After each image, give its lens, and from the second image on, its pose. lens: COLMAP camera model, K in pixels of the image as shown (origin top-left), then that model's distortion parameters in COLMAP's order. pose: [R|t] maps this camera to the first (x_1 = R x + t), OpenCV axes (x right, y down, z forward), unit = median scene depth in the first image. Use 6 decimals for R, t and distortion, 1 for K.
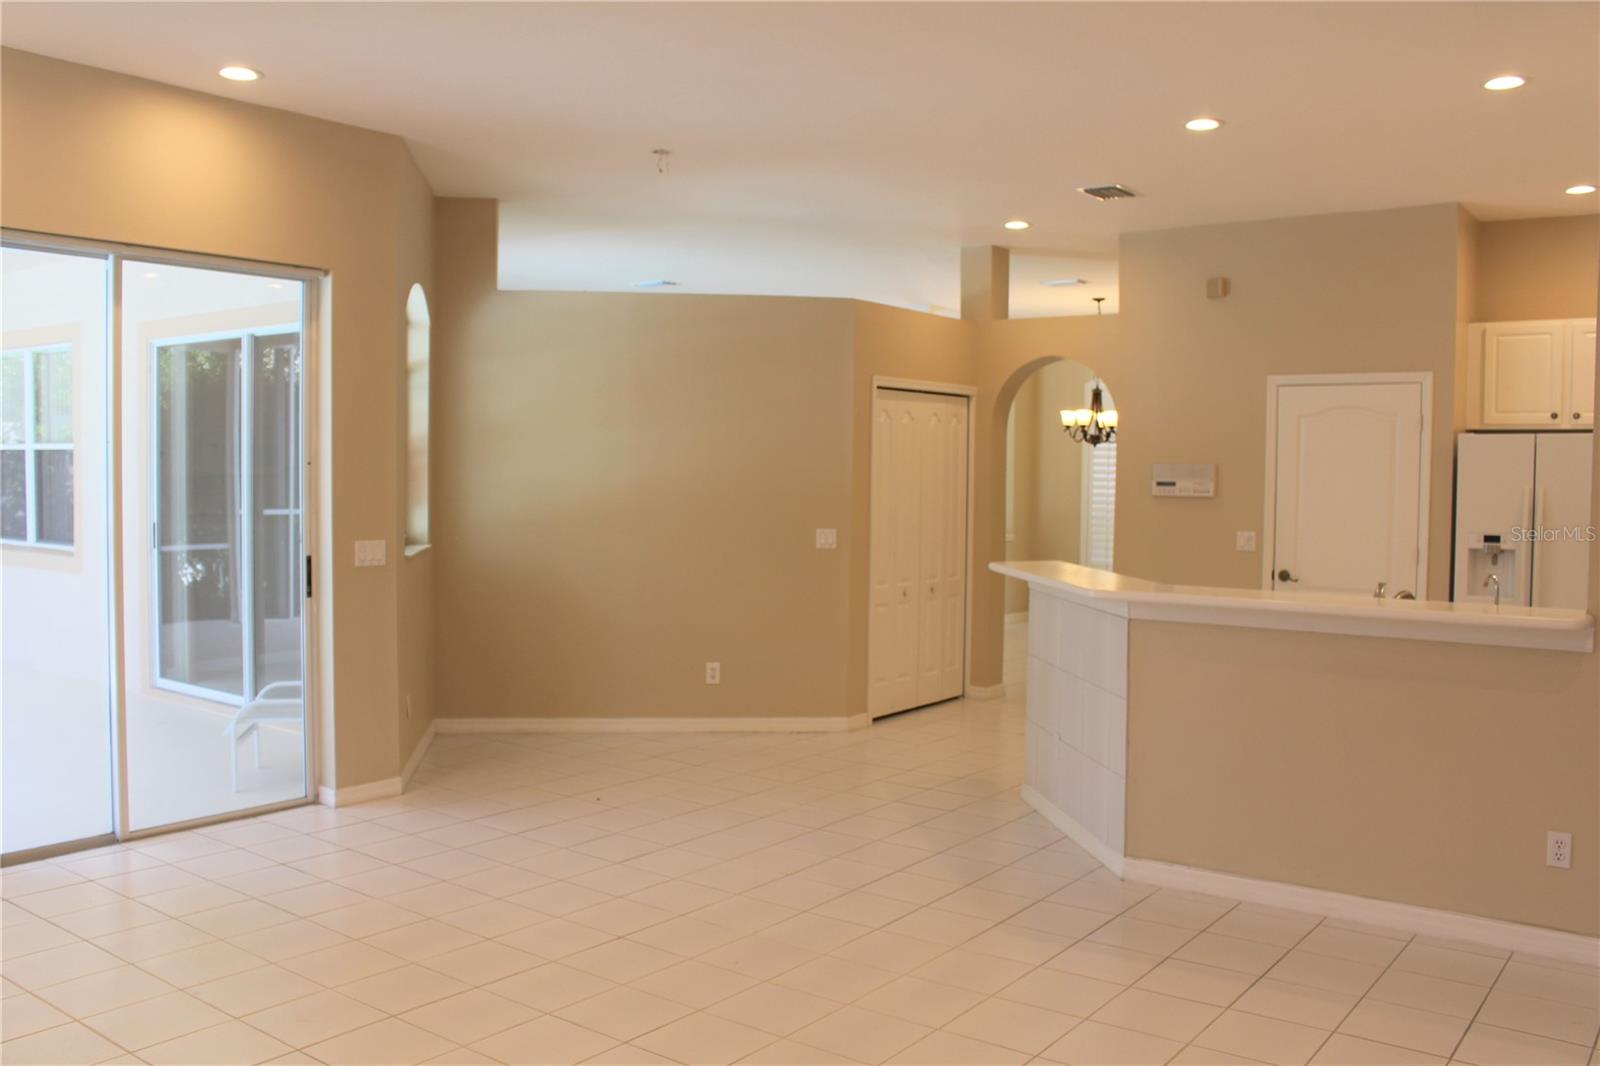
lens RADIAL K [[1382.6, 0, 800.0], [0, 1382.6, 533.0], [0, 0, 1]] dist [-0.139221, 0.151351]
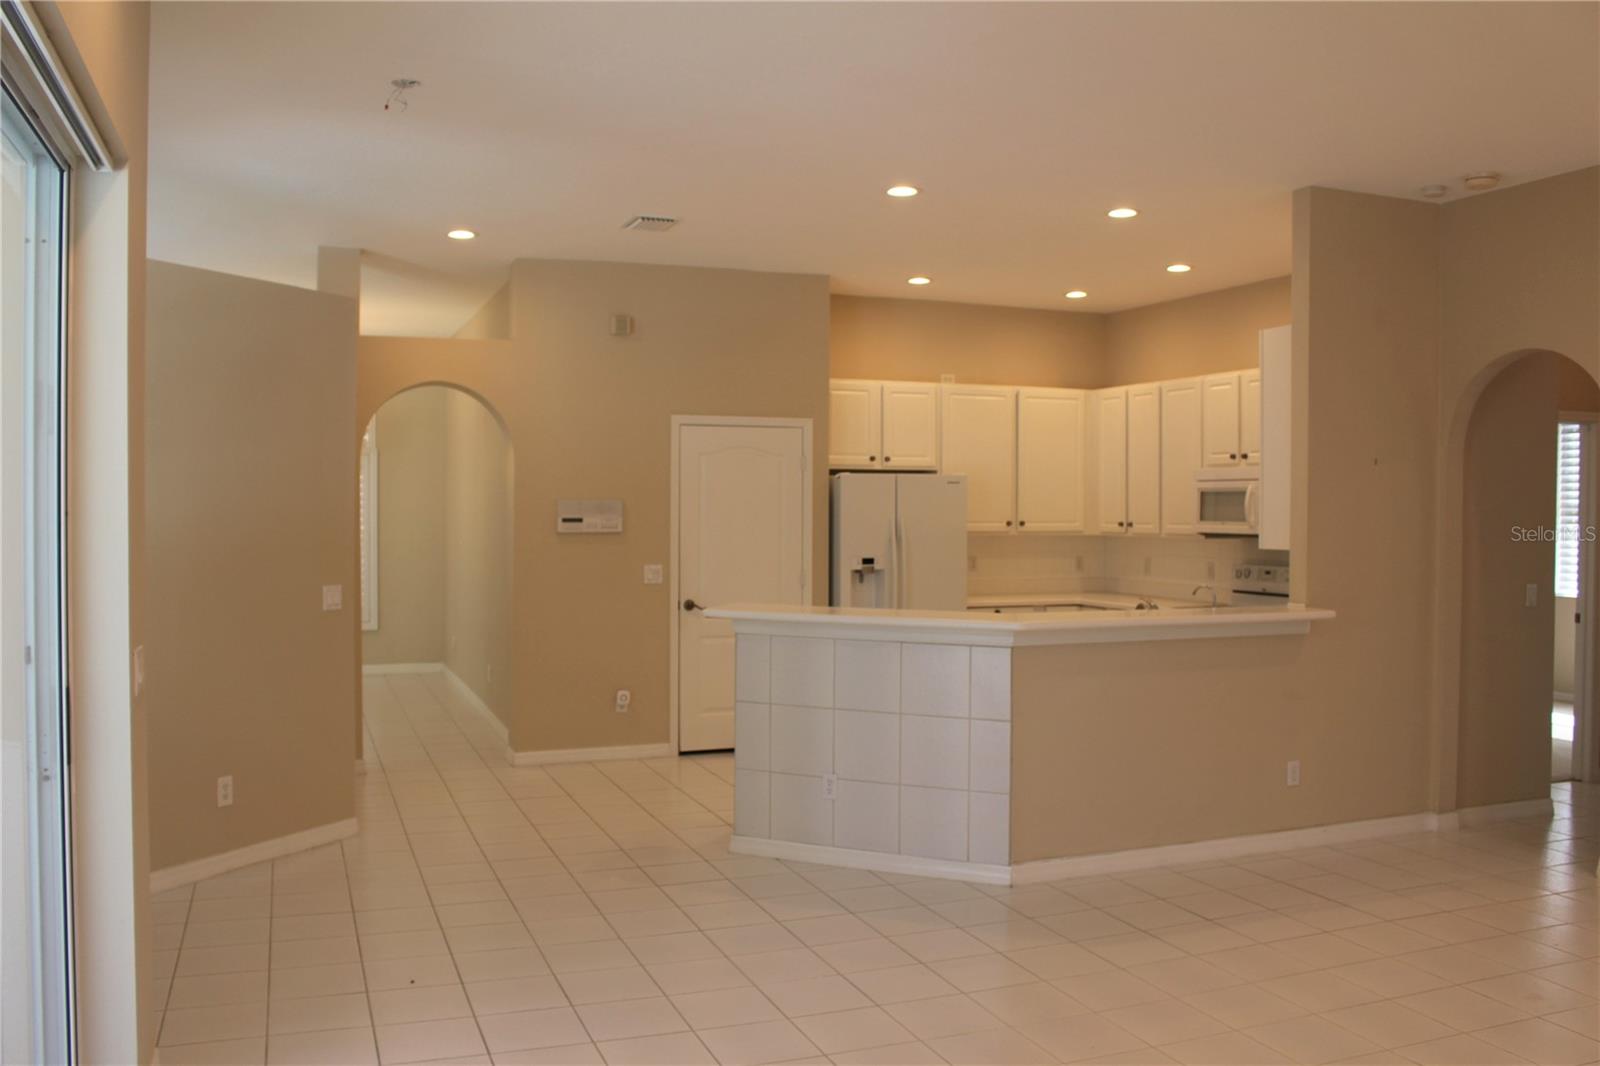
lens RADIAL K [[1382.6, 0, 800.0], [0, 1382.6, 533.0], [0, 0, 1]] dist [-0.139221, 0.151351]
pose [[0.533522, -0.025600, 0.845398, -0.501393], [0.040366, 0.999174, 0.004782, -0.026146], [-0.844822, 0.031575, 0.534115, 0.356754]]
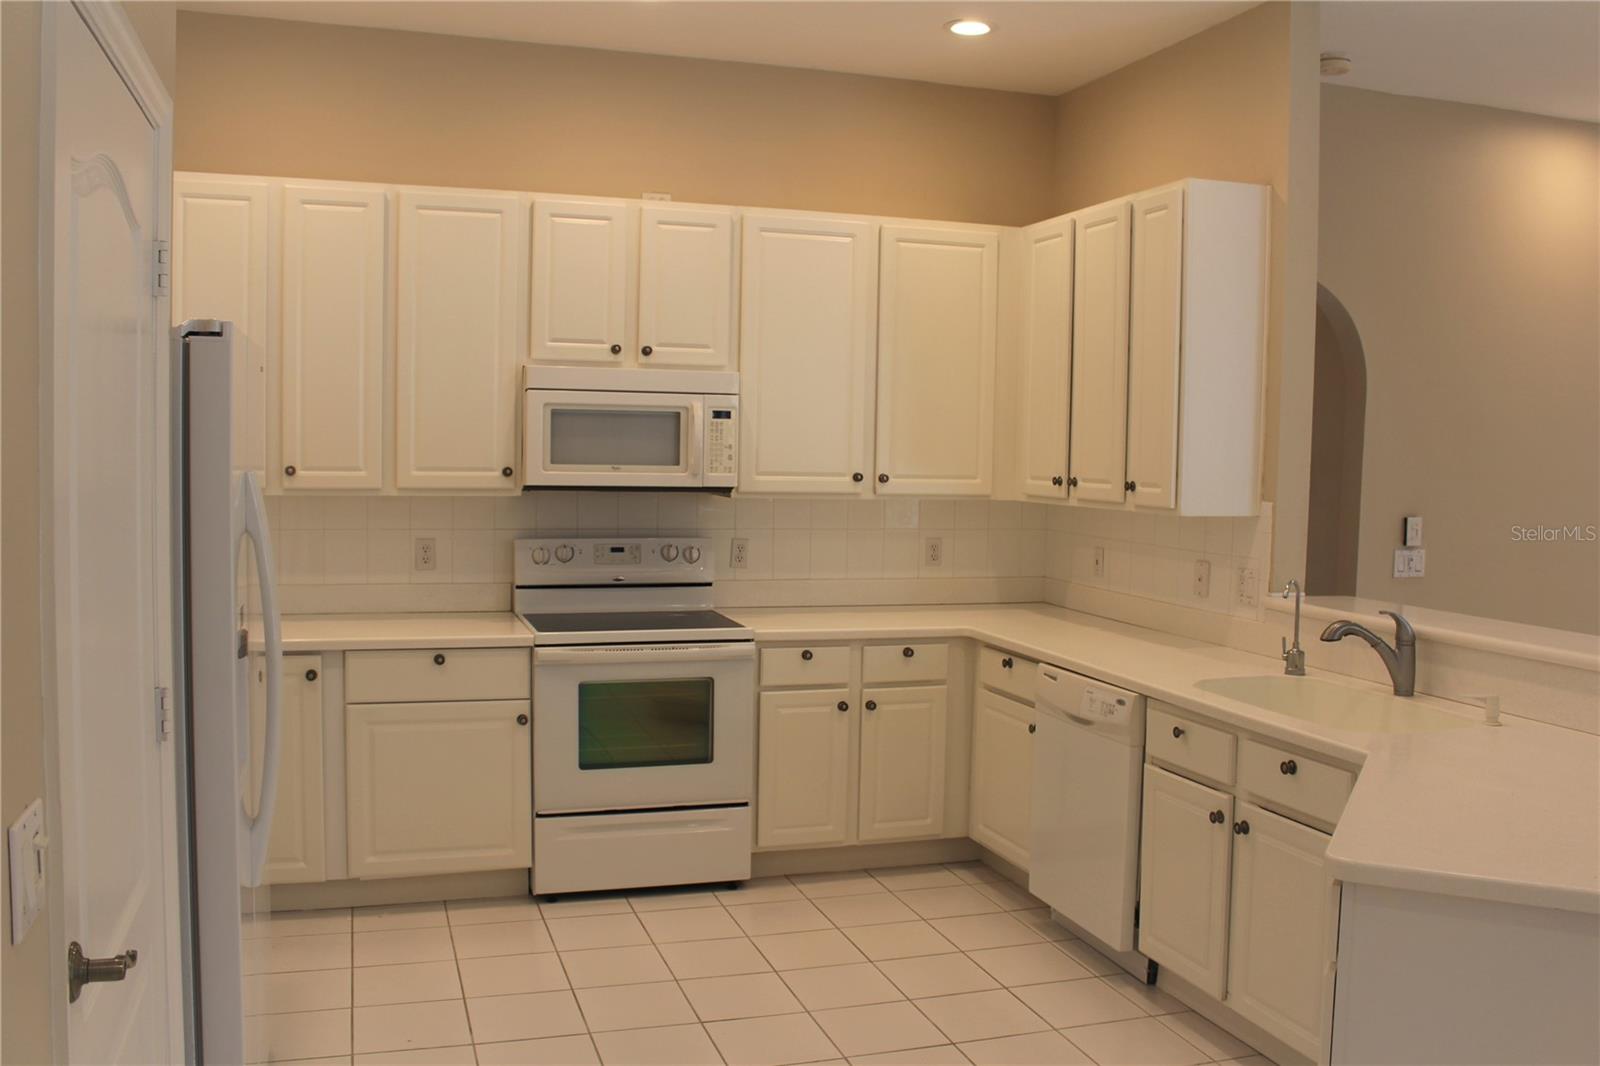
lens RADIAL K [[1382.6, 0, 800.0], [0, 1382.6, 533.0], [0, 0, 1]] dist [-0.139221, 0.151351]
pose [[-0.813846, -0.065337, 0.577396, 0.161419], [-0.003586, 0.994204, 0.107448, -0.052080], [-0.581070, 0.085376, -0.809363, 1.089320]]
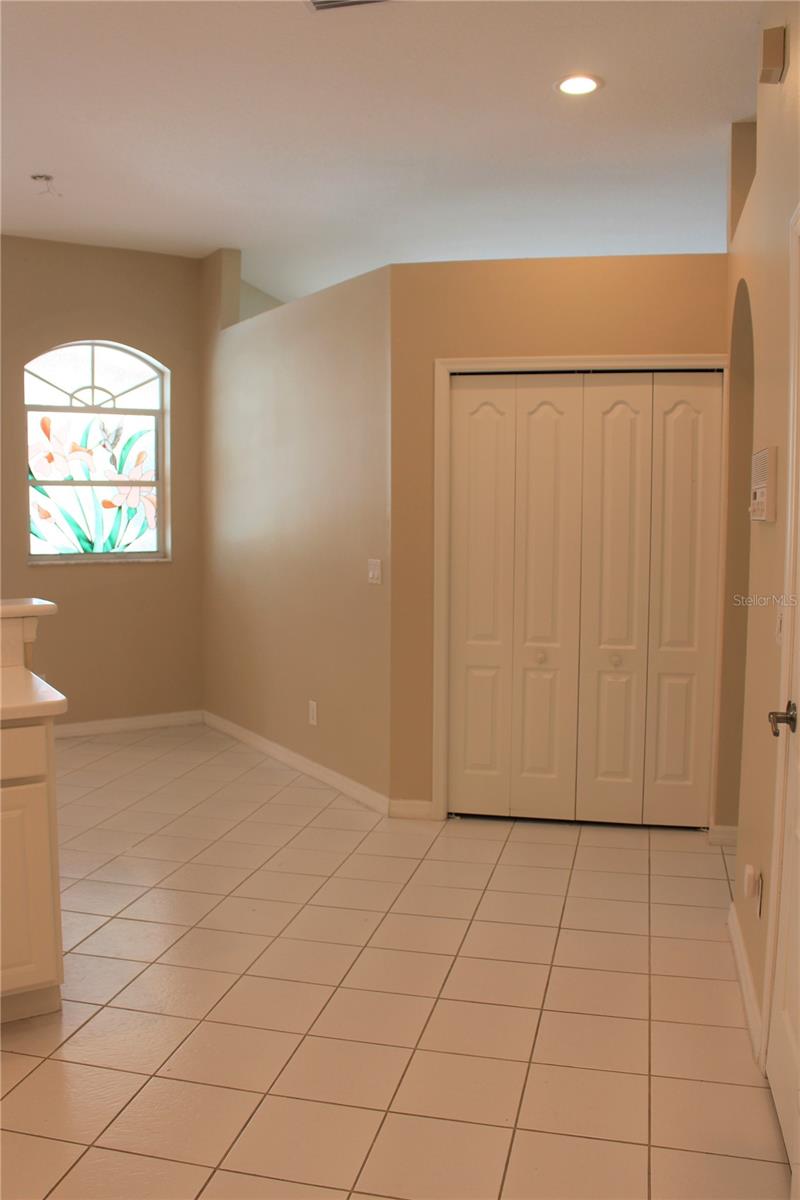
lens RADIAL K [[1037.0, 0, 400.0], [0, 1037.0, 600.0], [0, 0, 1]] dist [-0.139221, 0.151351]
pose [[0.399011, 0.071707, -0.914138, 0.580138], [-0.044292, 0.997281, 0.058895, -0.015719], [0.915876, 0.016989, 0.401102, 0.776573]]
